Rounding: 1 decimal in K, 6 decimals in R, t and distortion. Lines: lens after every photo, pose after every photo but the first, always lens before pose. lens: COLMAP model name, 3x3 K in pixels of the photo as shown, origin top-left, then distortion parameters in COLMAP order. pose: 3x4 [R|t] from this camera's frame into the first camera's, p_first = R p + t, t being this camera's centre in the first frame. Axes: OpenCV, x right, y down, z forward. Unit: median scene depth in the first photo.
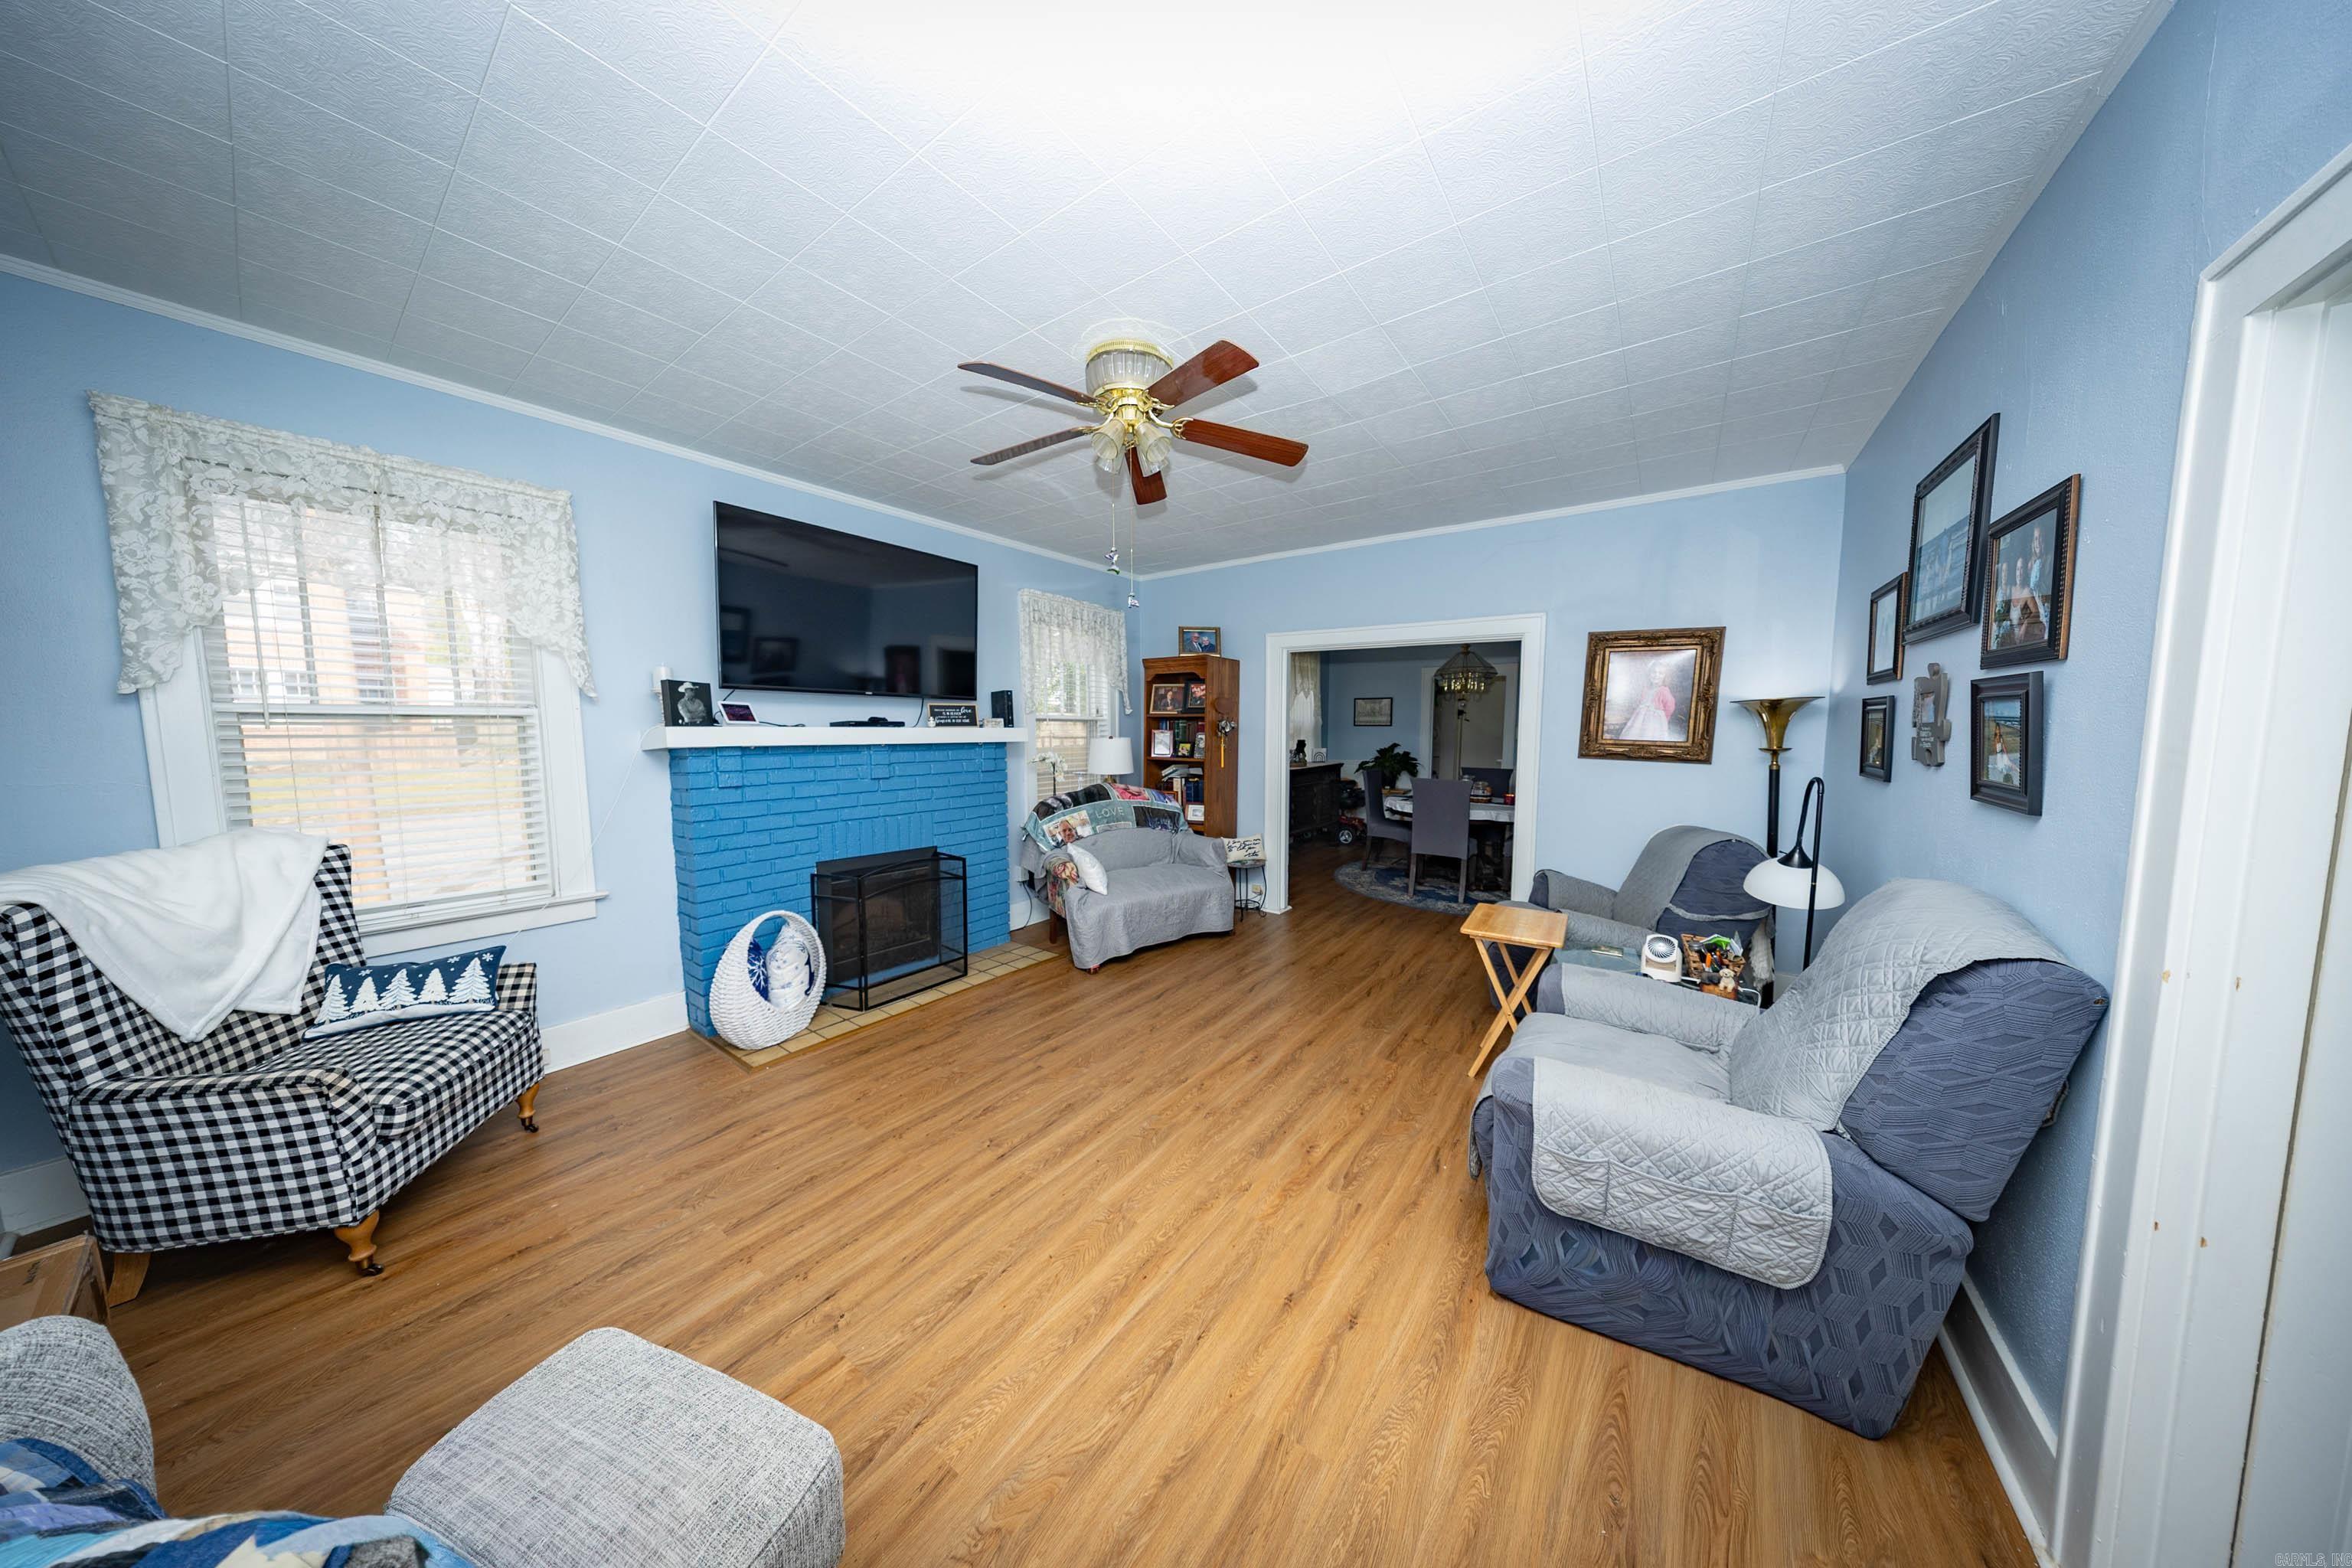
lens RADIAL K [[676.6, 0, 1172.8], [0, 676.6, 779.9], [0, 0, 1]] dist [-0.011837, 0.000124]
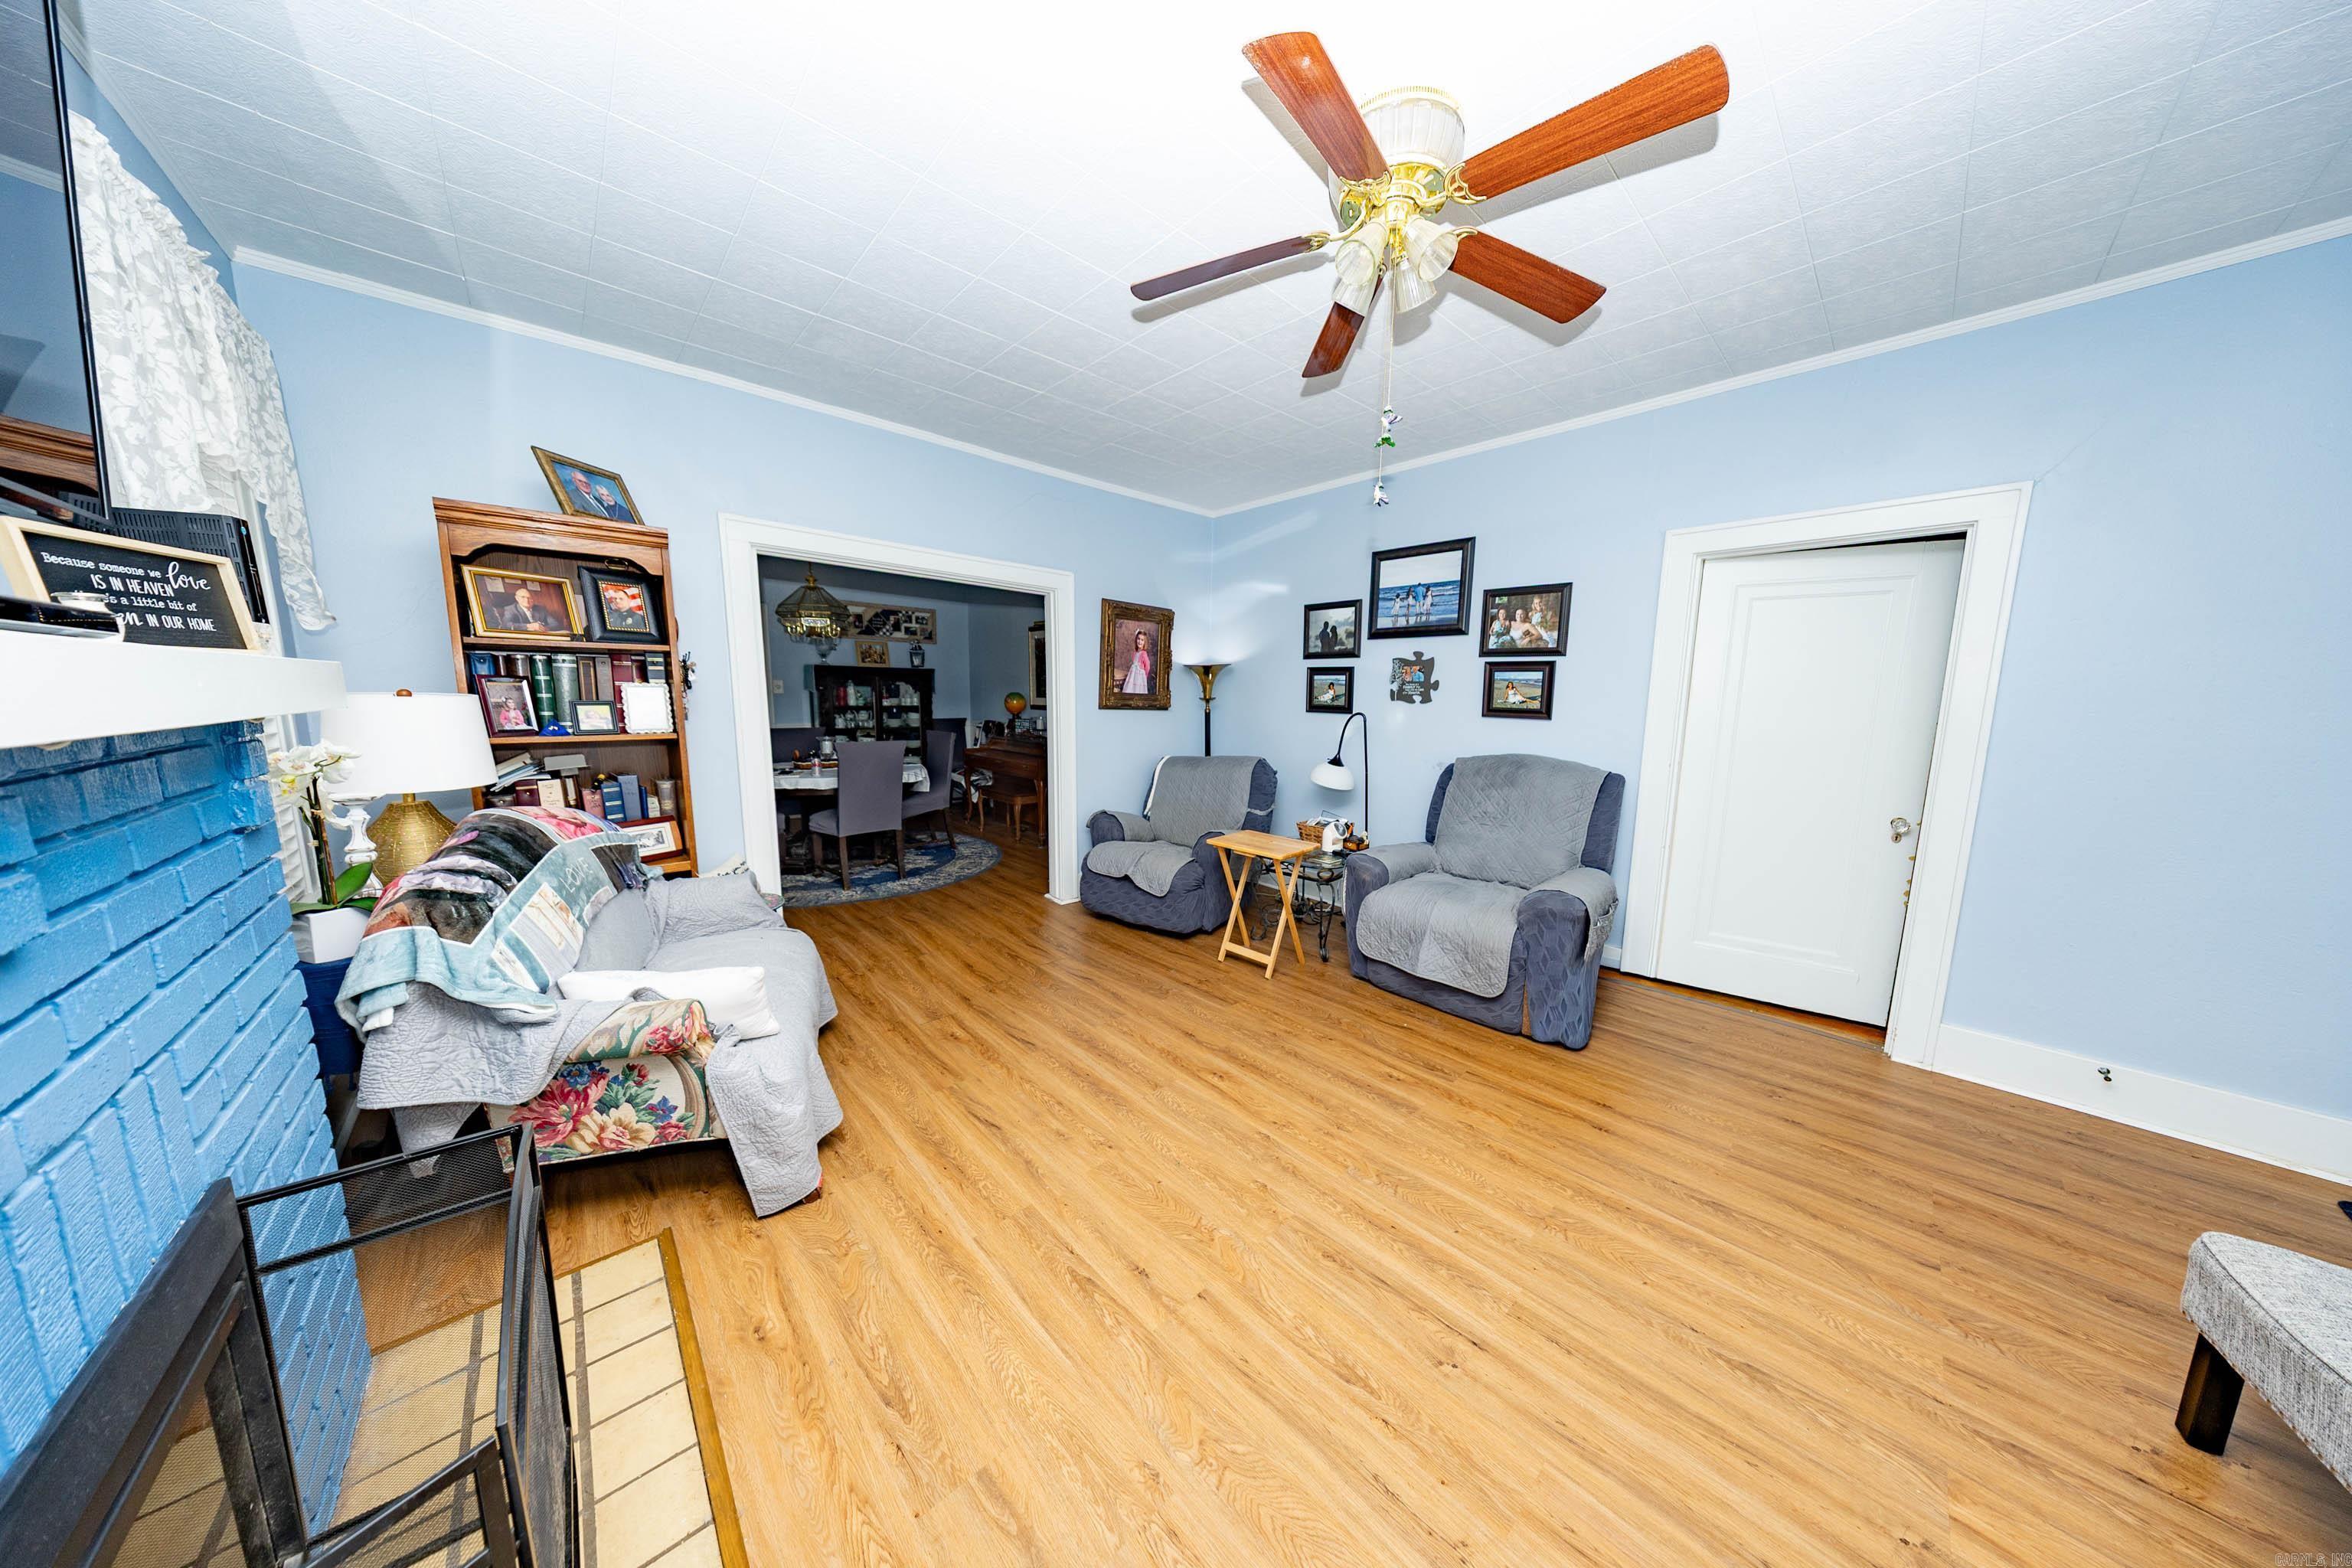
lens RADIAL K [[676.6, 0, 1175.7], [0, 676.6, 788.3], [0, 0, 1]] dist [-0.011837, 0.000124]
pose [[0.191548, -0.138638, 0.971642, -0.542372], [0.065719, 0.989563, 0.128240, -0.041896], [-0.979281, 0.039292, 0.198660, 0.720106]]
